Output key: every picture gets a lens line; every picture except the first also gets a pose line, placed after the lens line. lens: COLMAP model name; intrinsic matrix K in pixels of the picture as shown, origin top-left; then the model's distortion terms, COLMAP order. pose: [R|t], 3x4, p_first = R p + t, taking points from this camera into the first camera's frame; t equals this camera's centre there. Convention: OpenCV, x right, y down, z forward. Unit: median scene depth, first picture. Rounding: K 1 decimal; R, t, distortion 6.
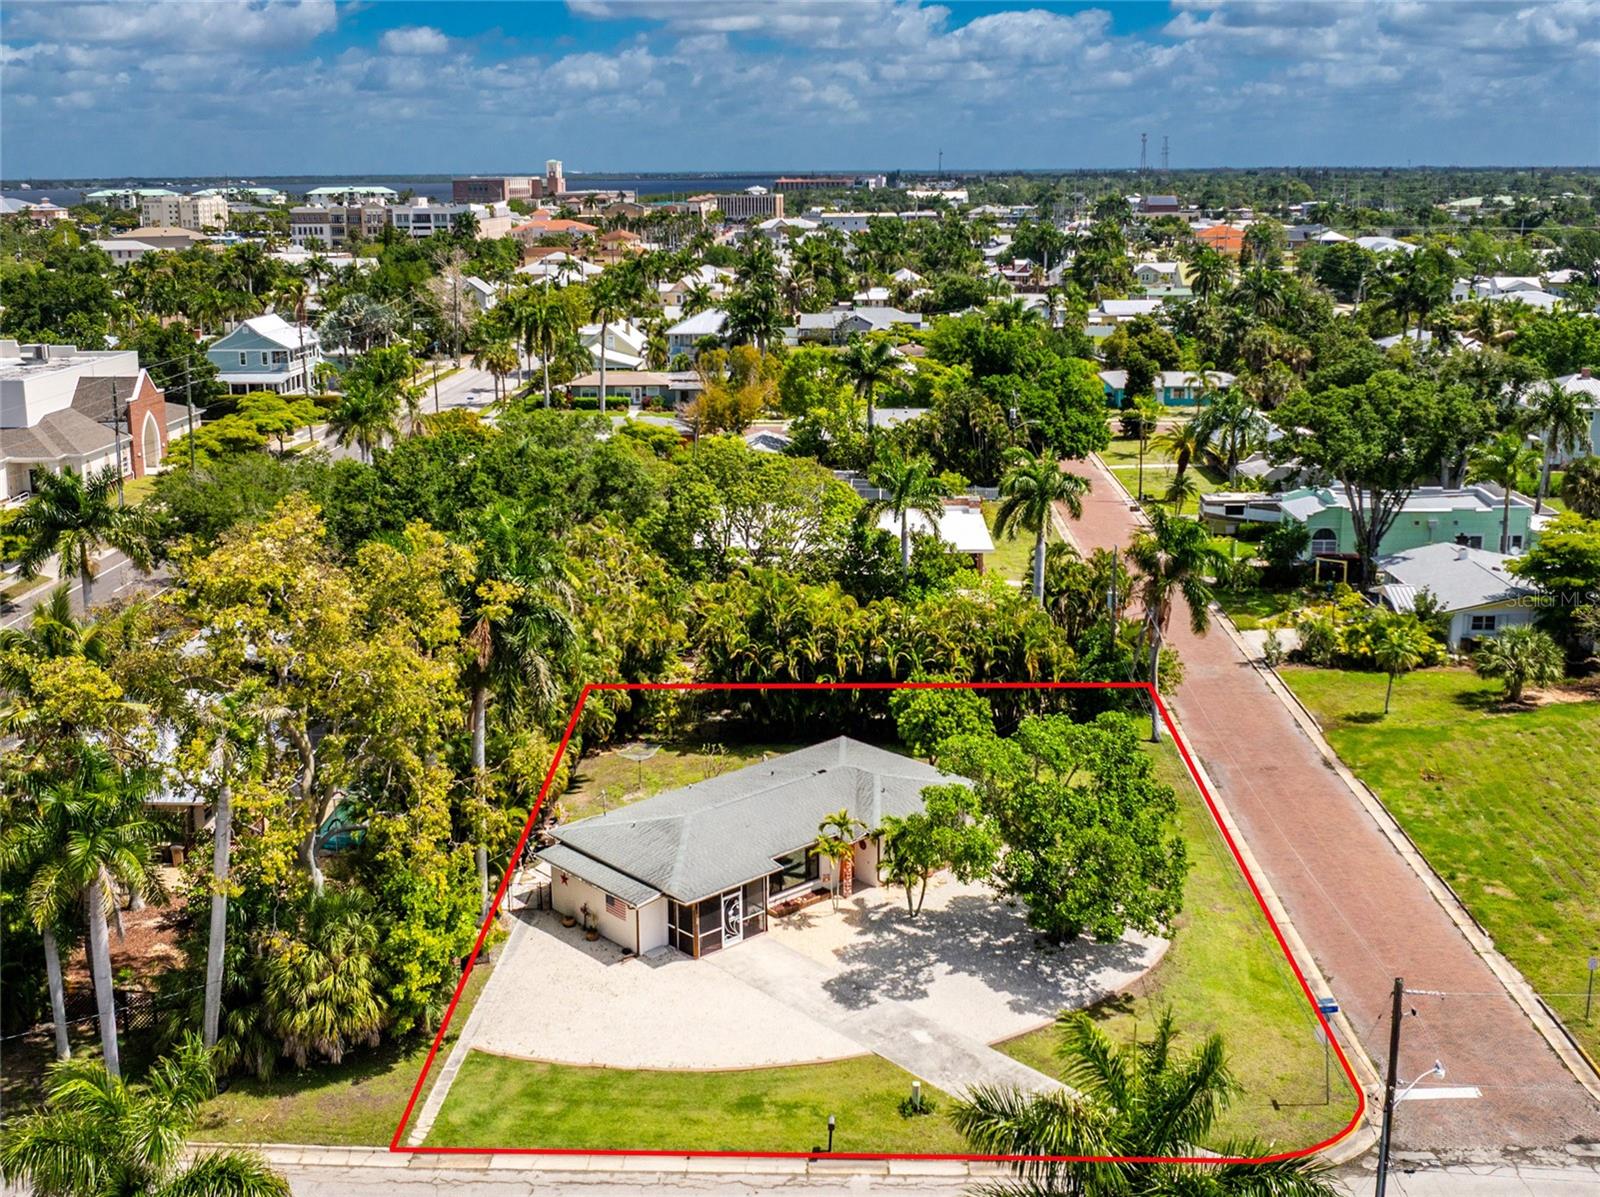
lens RADIAL K [[1668.2, 0, 815.2], [0, 1668.2, 596.7], [0, 0, 1]] dist [-0.029569, 0.000000]
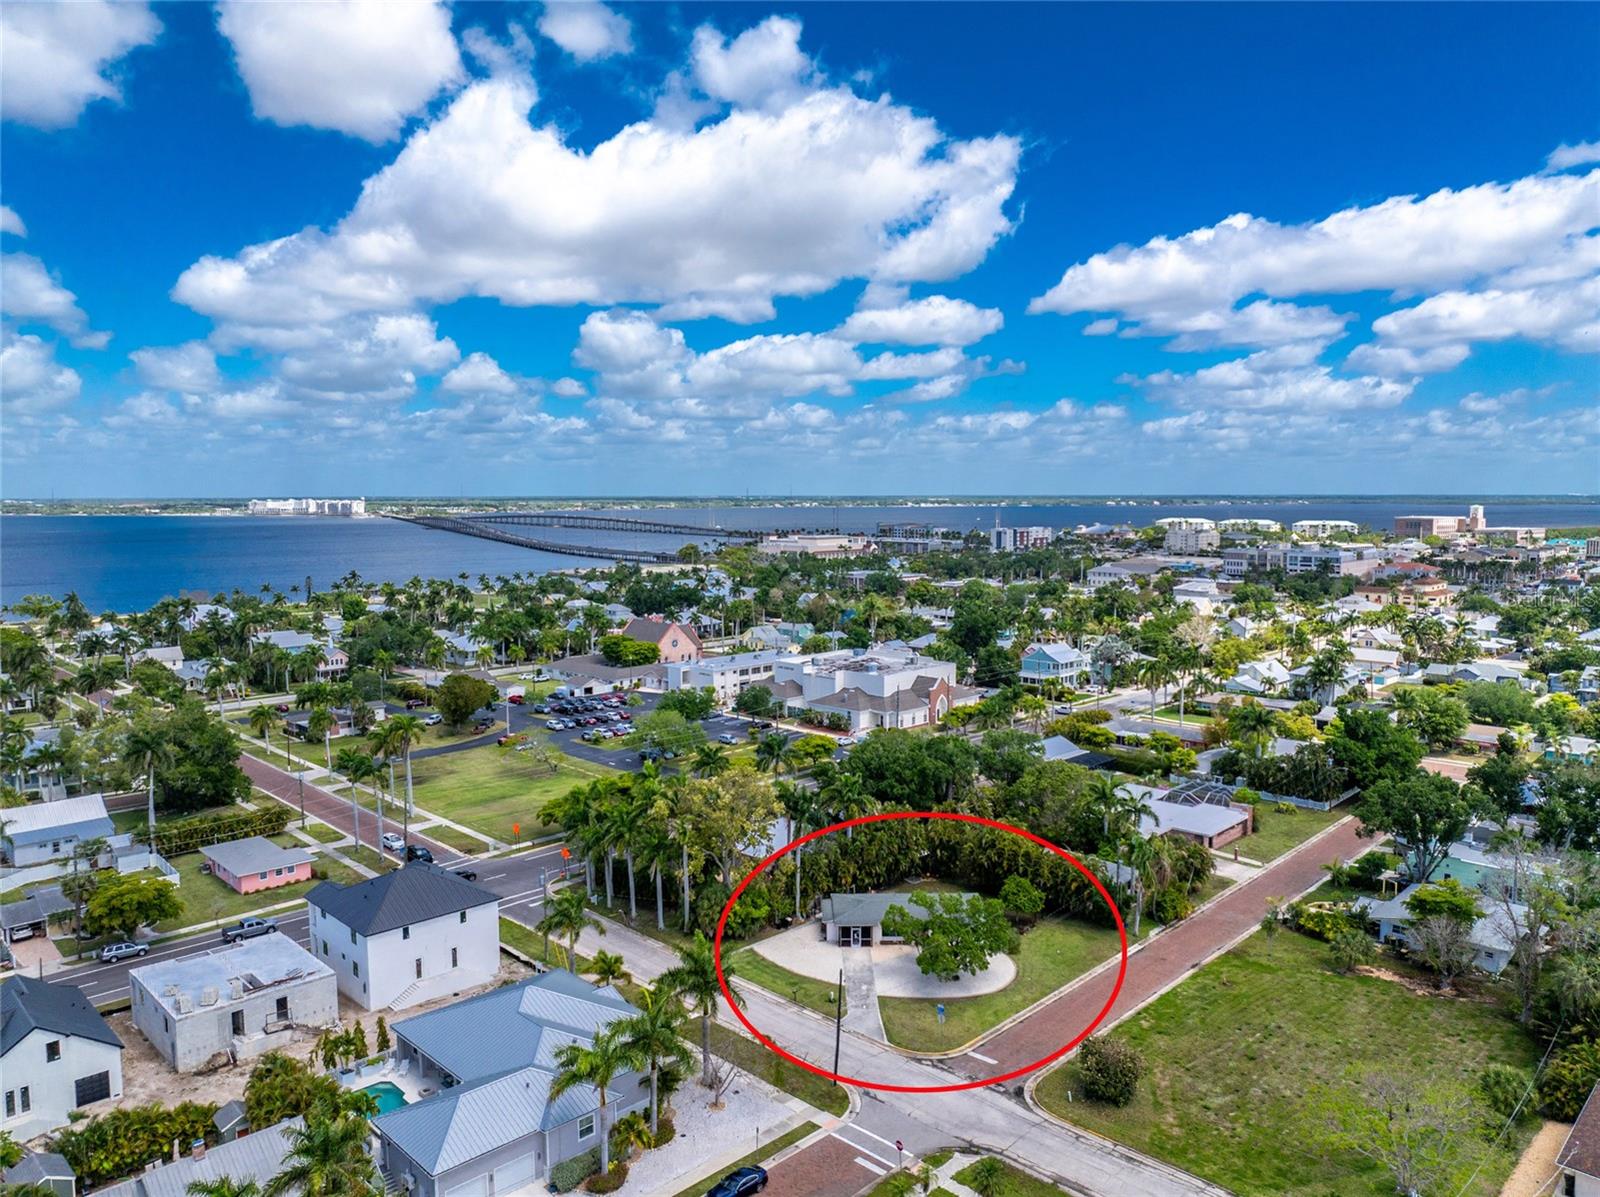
lens RADIAL K [[1142.5, 0, 802.7], [0, 1142.5, 583.3], [0, 0, 1]] dist [-0.043075, 0.002316]
pose [[0.731441, 0.057708, -0.679459, 0.964503], [-0.170095, 0.980357, -0.099844, -0.154460], [0.660350, 0.188602, 0.726888, -0.467677]]
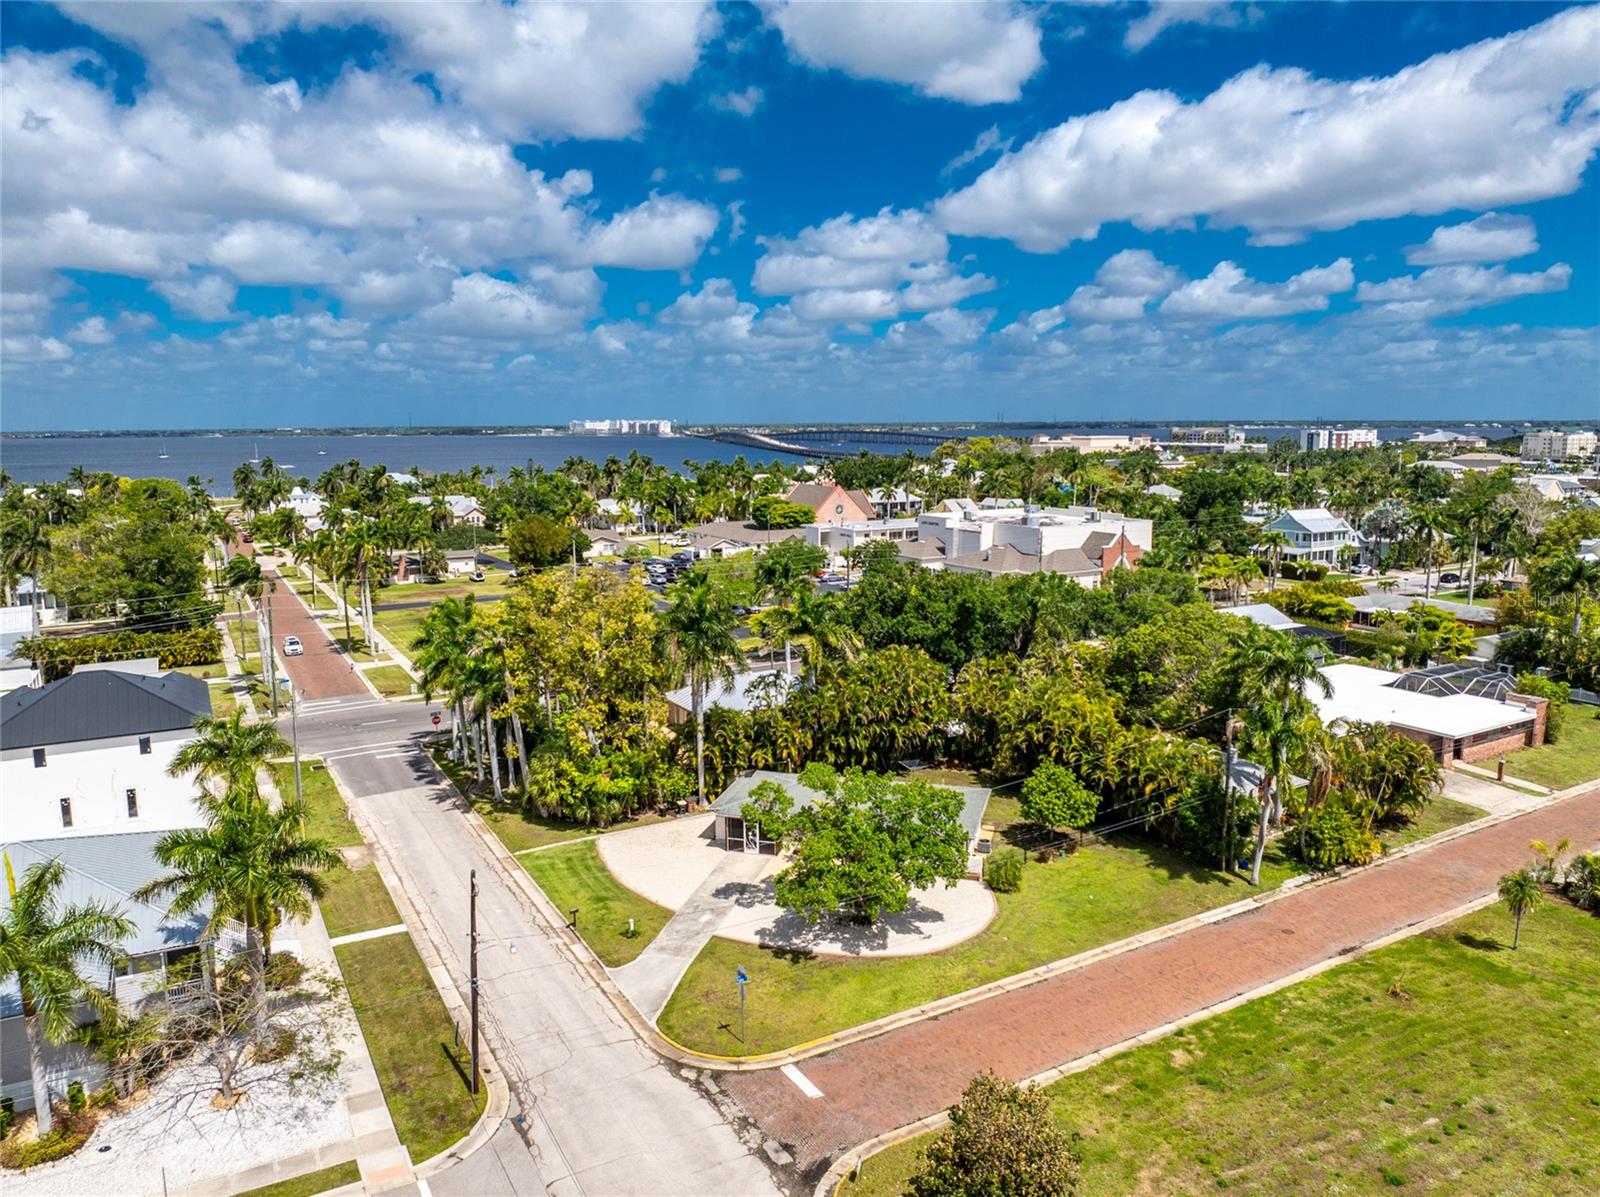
lens RADIAL K [[1130.1, 0, 795.4], [0, 1130.1, 594.4], [0, 0, 1]] dist [-0.046095, 0.013855]
pose [[0.514075, 0.128262, -0.848101, 0.770455], [-0.205675, 0.978343, 0.023289, -0.072222], [0.832721, 0.162461, 0.529322, 0.325467]]
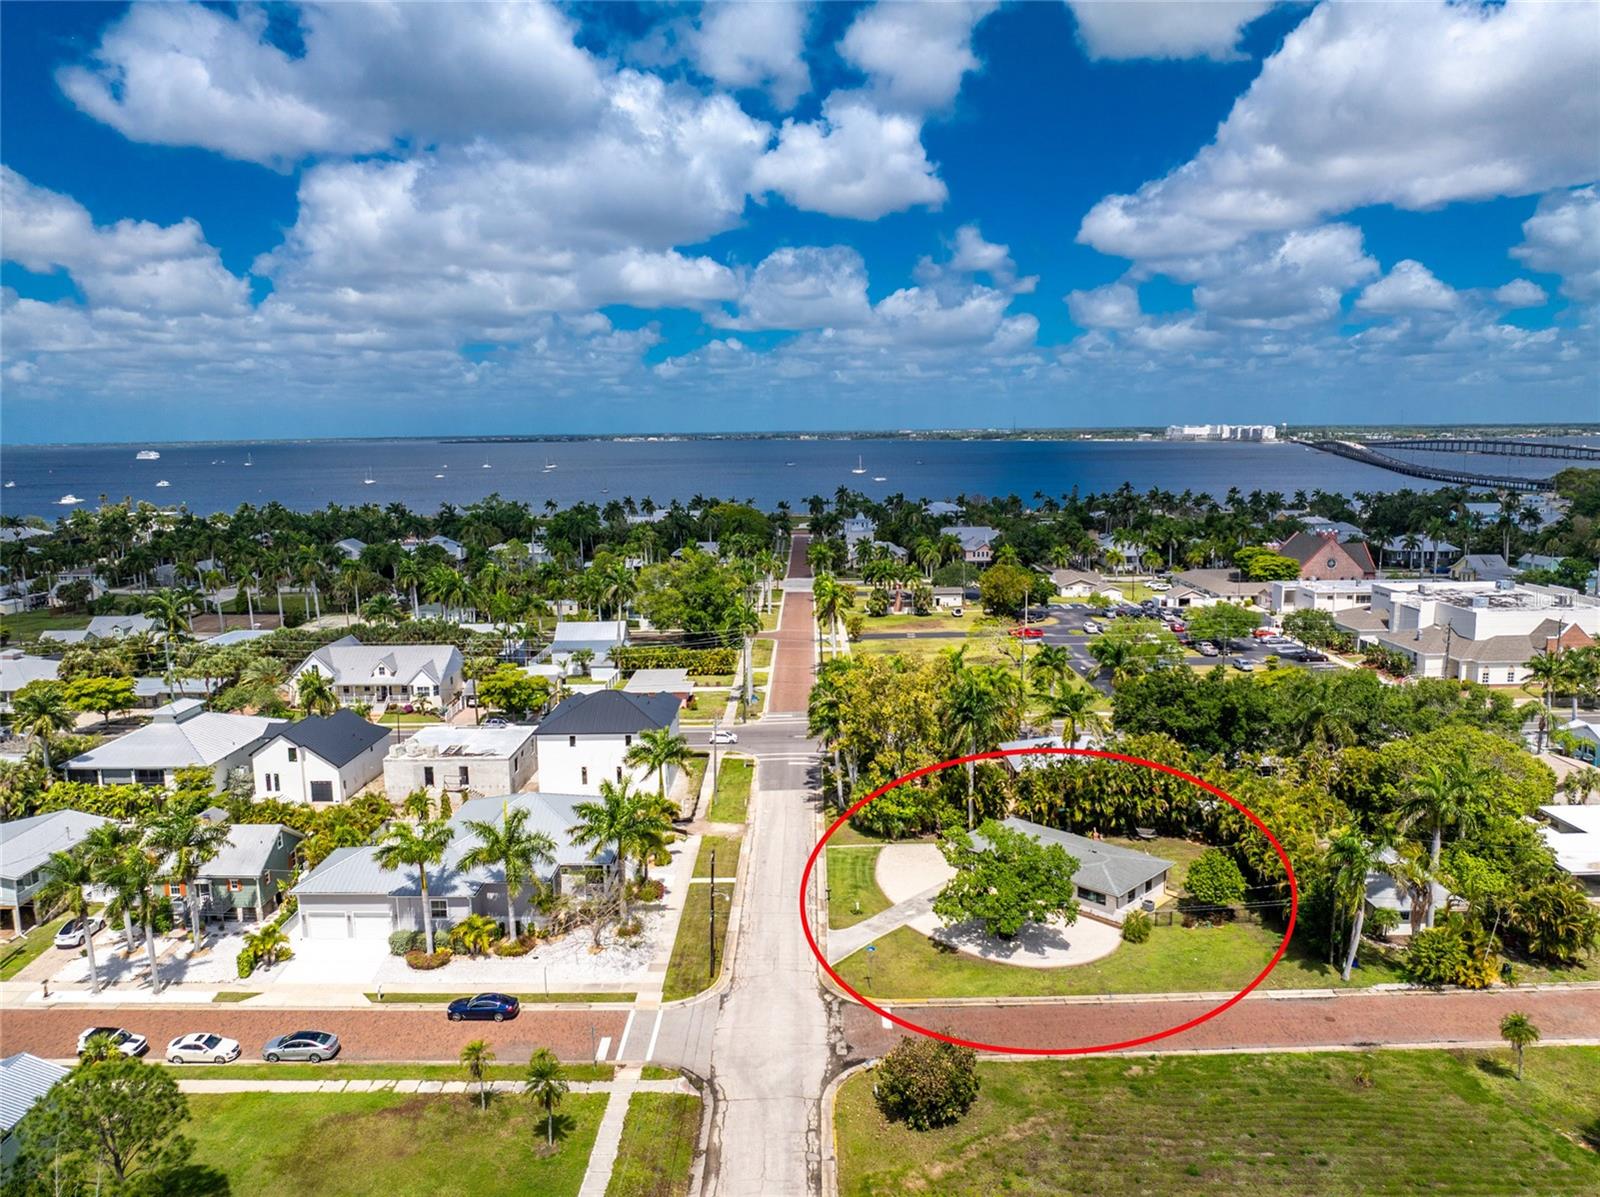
lens RADIAL K [[1130.1, 0, 797.6], [0, 1130.1, 566.9], [0, 0, 1]] dist [-0.046095, 0.013855]
pose [[0.016828, 0.124895, -0.992027, 1.226035], [-0.232645, 0.965425, 0.117600, -0.284282], [0.972416, 0.228812, 0.045303, 0.492486]]
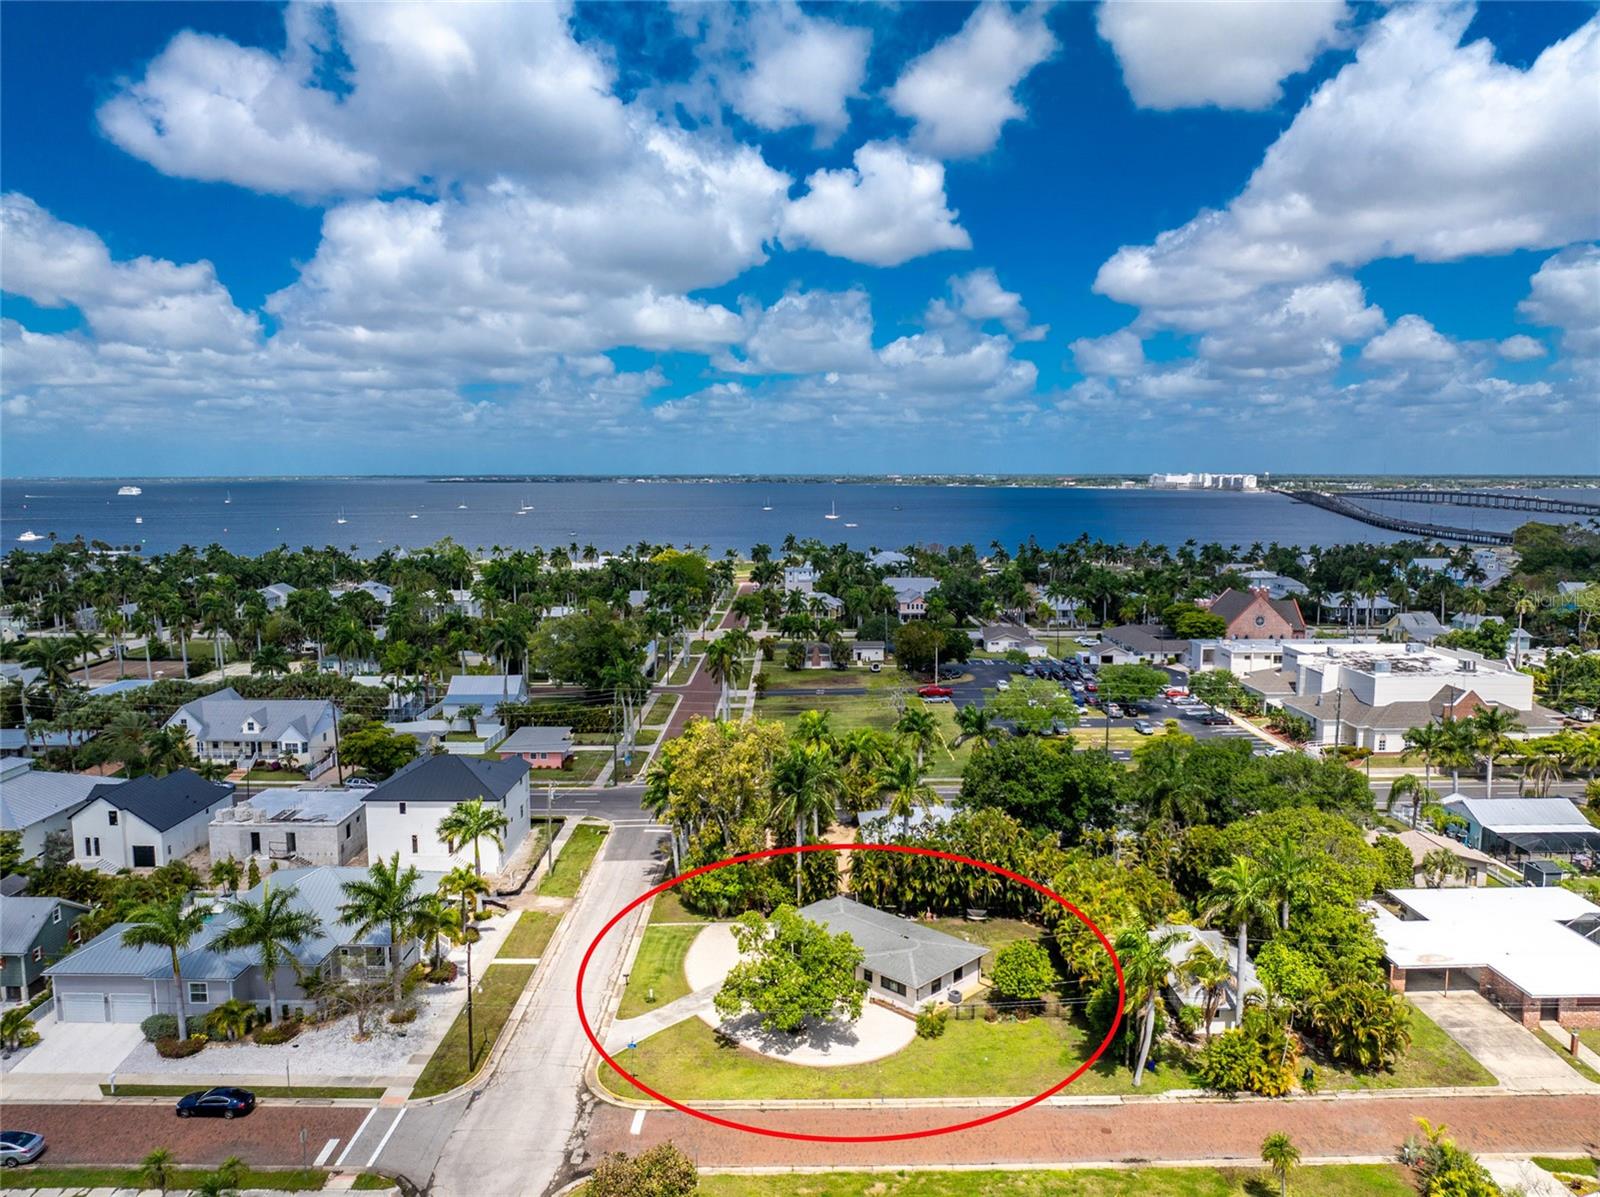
lens RADIAL K [[1130.1, 0, 798.8], [0, 1130.1, 563.4], [0, 0, 1]] dist [-0.046095, 0.013855]
pose [[0.024598, 0.084570, -0.996114, 1.183752], [-0.243999, 0.966789, 0.076055, -0.356683], [0.969463, 0.241180, 0.044416, 0.687364]]
